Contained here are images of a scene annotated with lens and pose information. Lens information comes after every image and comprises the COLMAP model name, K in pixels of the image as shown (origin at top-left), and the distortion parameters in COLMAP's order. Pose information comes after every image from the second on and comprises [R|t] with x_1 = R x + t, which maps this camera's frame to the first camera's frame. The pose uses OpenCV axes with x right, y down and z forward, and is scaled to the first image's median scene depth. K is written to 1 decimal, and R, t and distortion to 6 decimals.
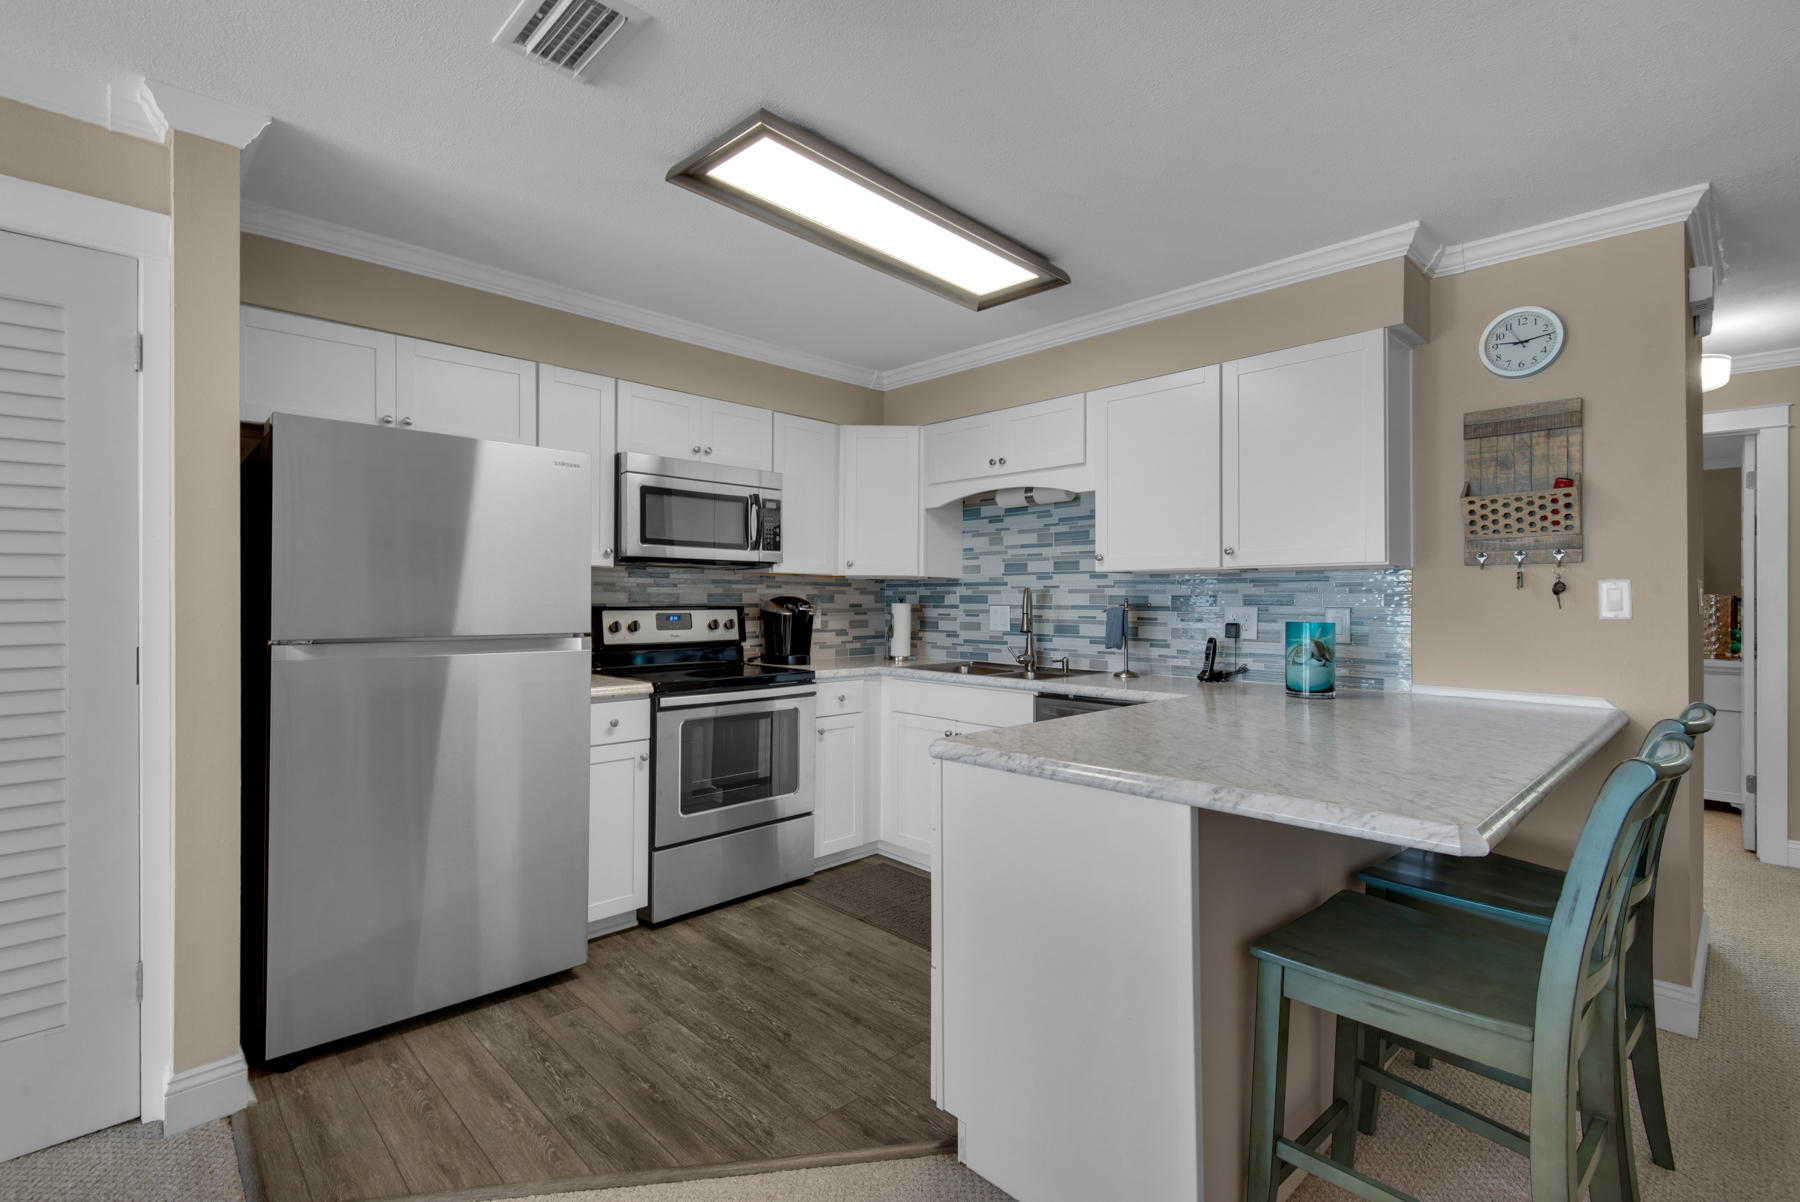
lens RADIAL K [[823.3, 0, 892.6], [0, 823.3, 593.2], [0, 0, 1]] dist [0.025888, -0.014393]
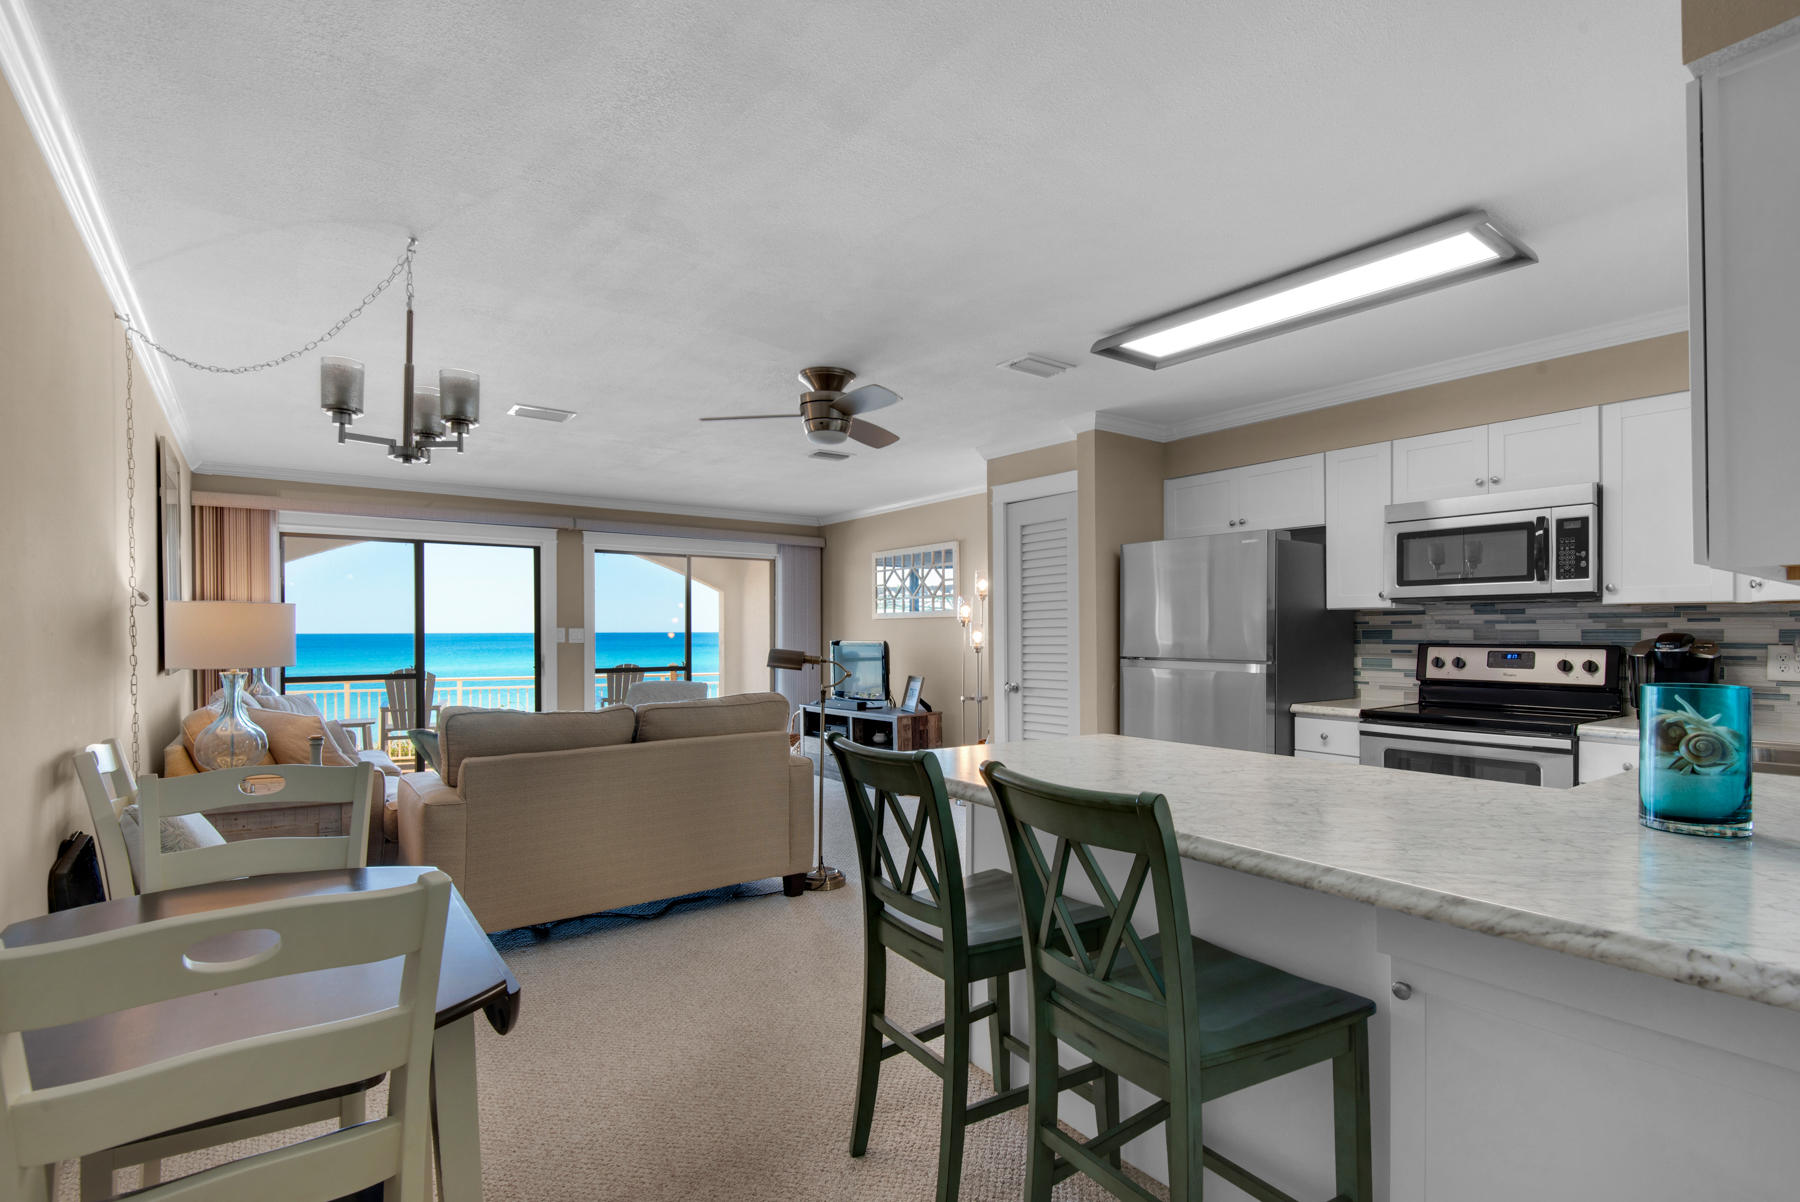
lens RADIAL K [[843.7, 0, 904.6], [0, 843.7, 631.4], [0, 0, 1]] dist [-0.000124, -0.001284]
pose [[-0.143435, -0.001905, -0.989658, 0.839275], [0.007260, 0.999969, -0.002977, -0.000698], [0.989633, -0.007612, -0.143417, 0.470313]]
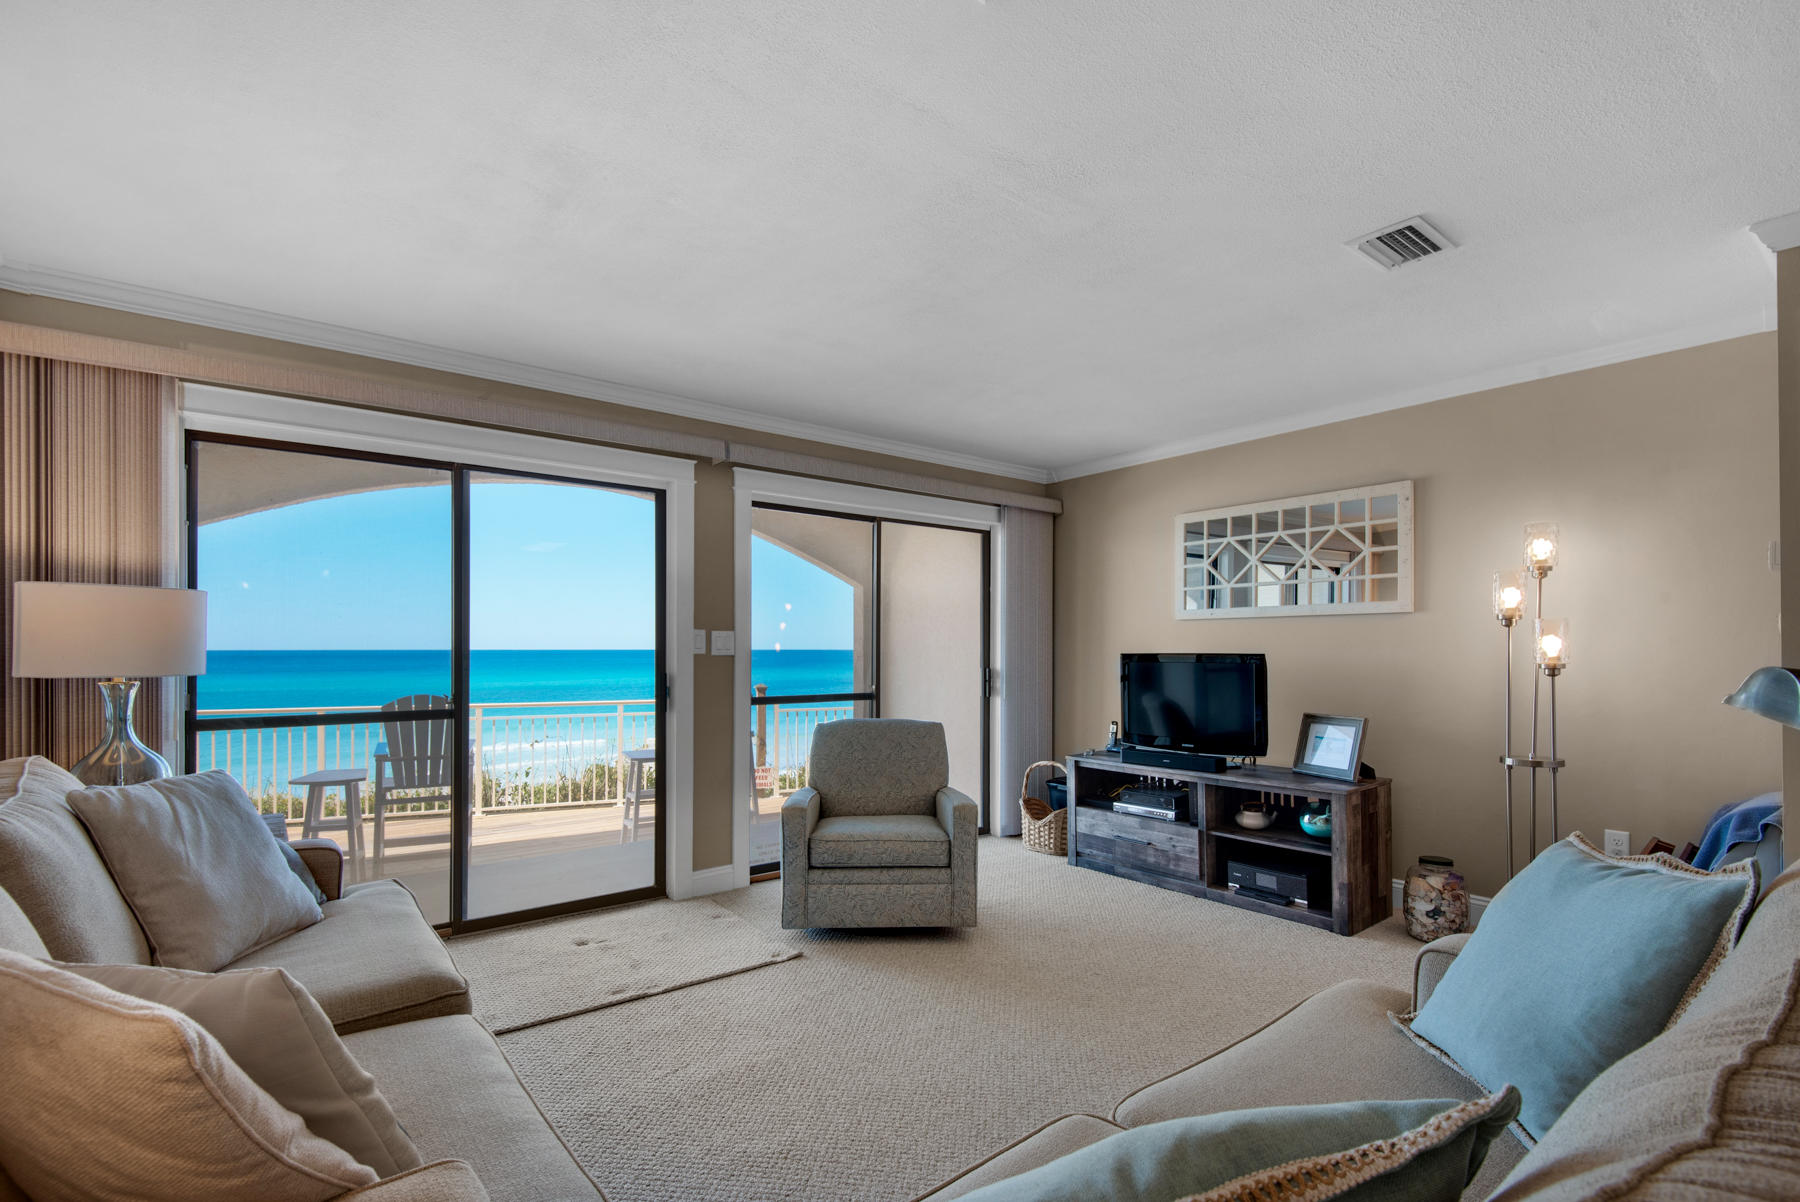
lens RADIAL K [[823.3, 0, 908.5], [0, 823.3, 639.7], [0, 0, 1]] dist [0.025888, -0.014393]
pose [[-0.116479, -0.013024, -0.993108, 0.077634], [0.002739, 0.999906, -0.013435, 0.009246], [0.993189, -0.004285, -0.116432, -0.203370]]
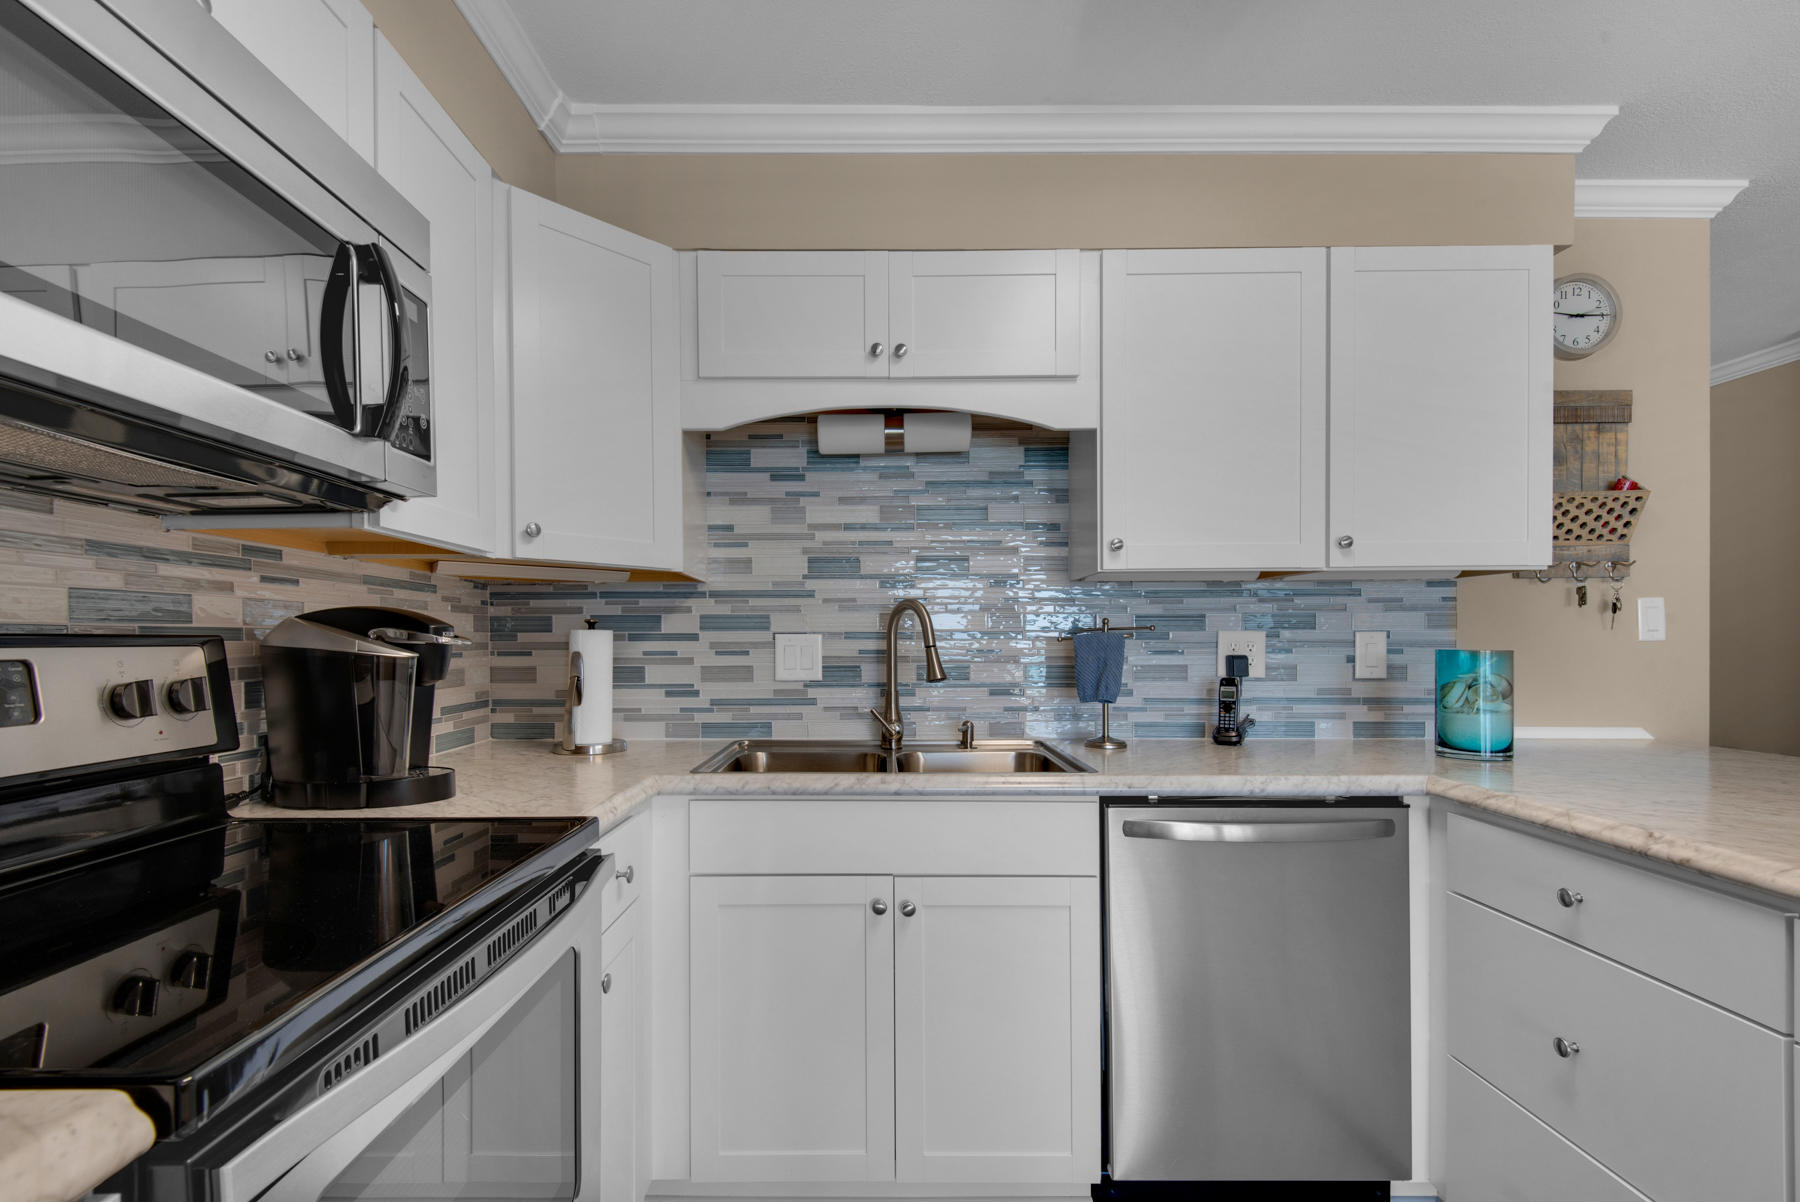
lens RADIAL K [[823.3, 0, 881.4], [0, 823.3, 646.3], [0, 0, 1]] dist [0.025888, -0.014393]
pose [[0.696026, -0.010938, 0.717933, -0.262150], [-0.001136, 0.999866, 0.016334, 0.016775], [-0.718015, -0.012184, 0.695921, 0.682074]]
